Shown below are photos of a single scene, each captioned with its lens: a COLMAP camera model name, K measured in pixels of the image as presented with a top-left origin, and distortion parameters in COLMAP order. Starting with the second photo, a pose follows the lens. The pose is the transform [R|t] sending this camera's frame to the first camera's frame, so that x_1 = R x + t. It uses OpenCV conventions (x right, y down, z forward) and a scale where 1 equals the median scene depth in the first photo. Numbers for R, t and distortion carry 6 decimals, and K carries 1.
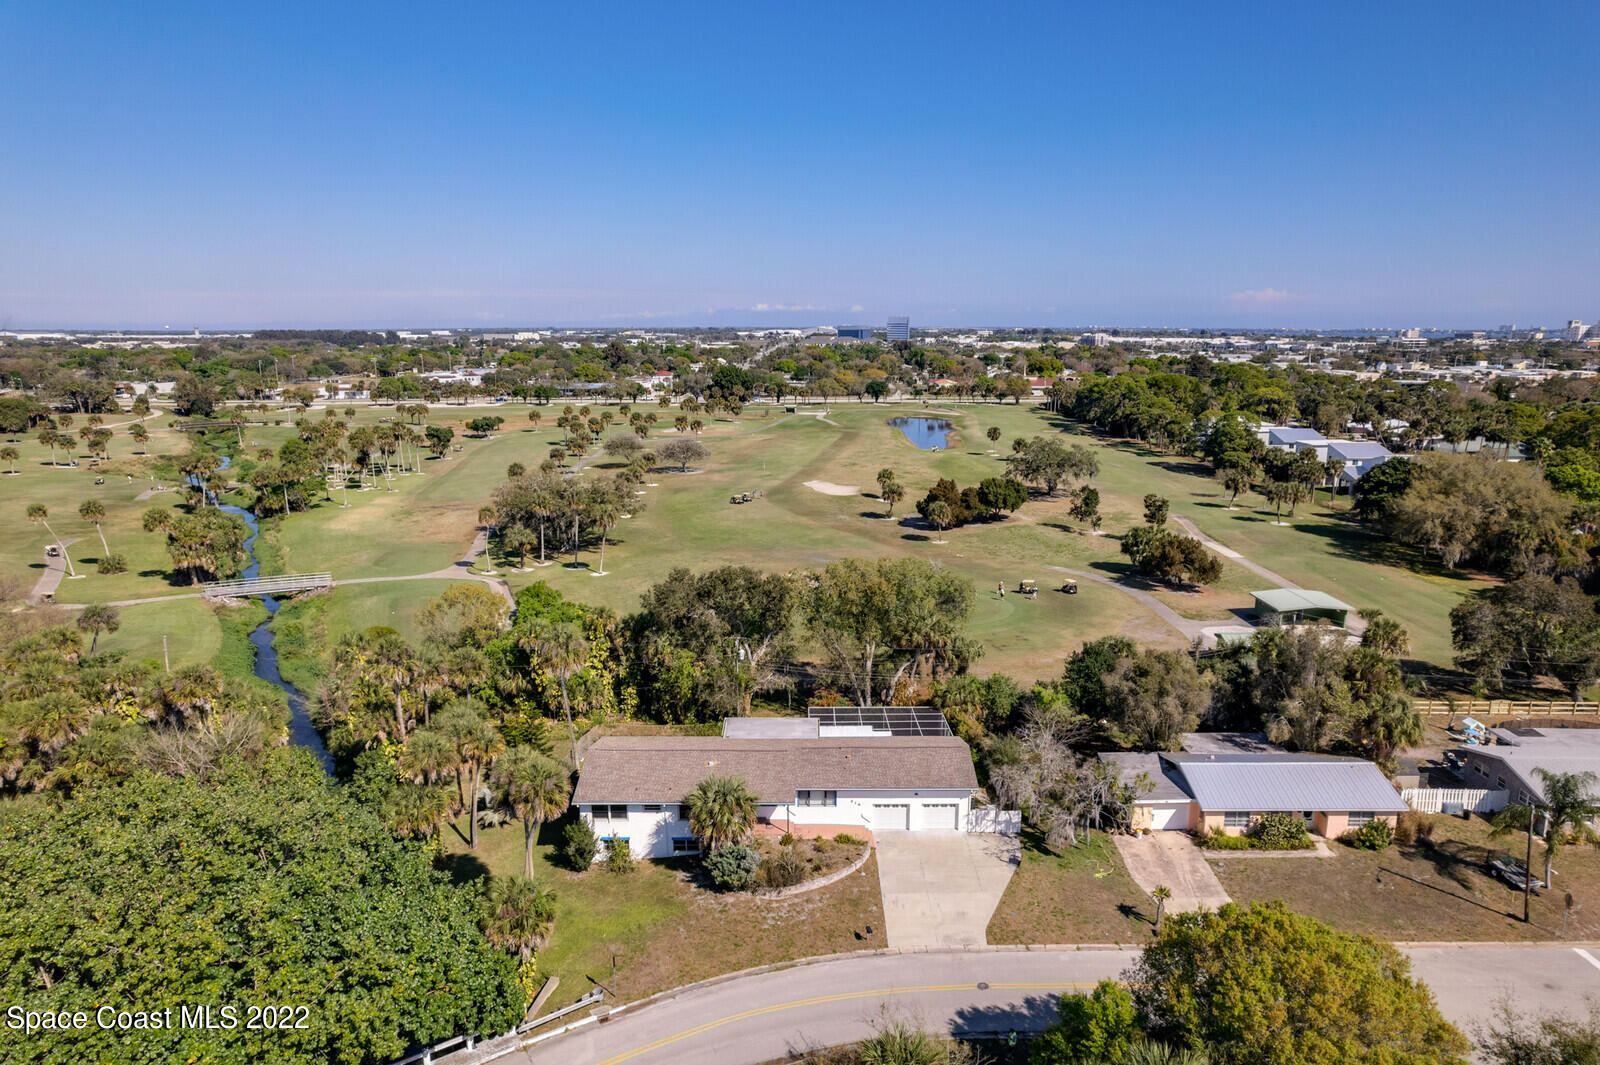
lens RADIAL K [[1062.7, 0, 797.8], [0, 1062.7, 529.7], [0, 0, 1]] dist [-0.043154, 0.009141]
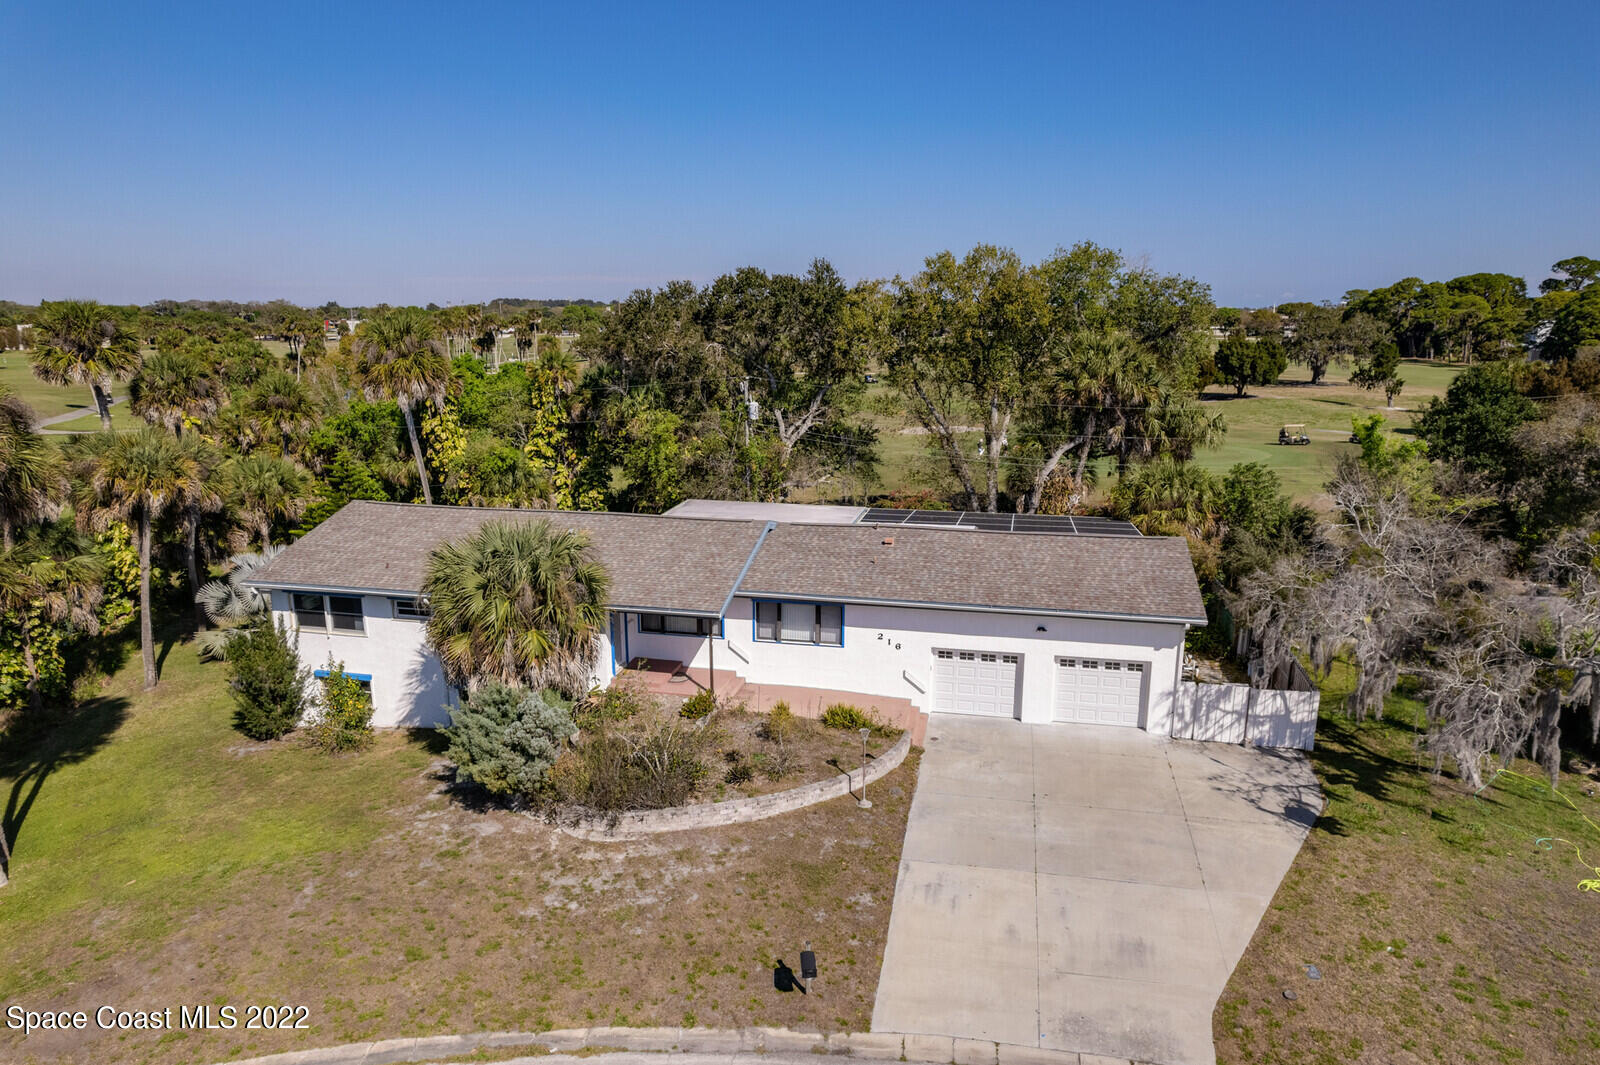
lens RADIAL K [[1062.7, 0, 800.0], [0, 1062.7, 534.4], [0, 0, 1]] dist [-0.043154, 0.009141]
pose [[0.979245, 0.052246, -0.195829, 0.101127], [-0.048907, 0.998564, 0.021849, 0.213753], [0.196689, -0.011818, 0.980395, 0.604082]]
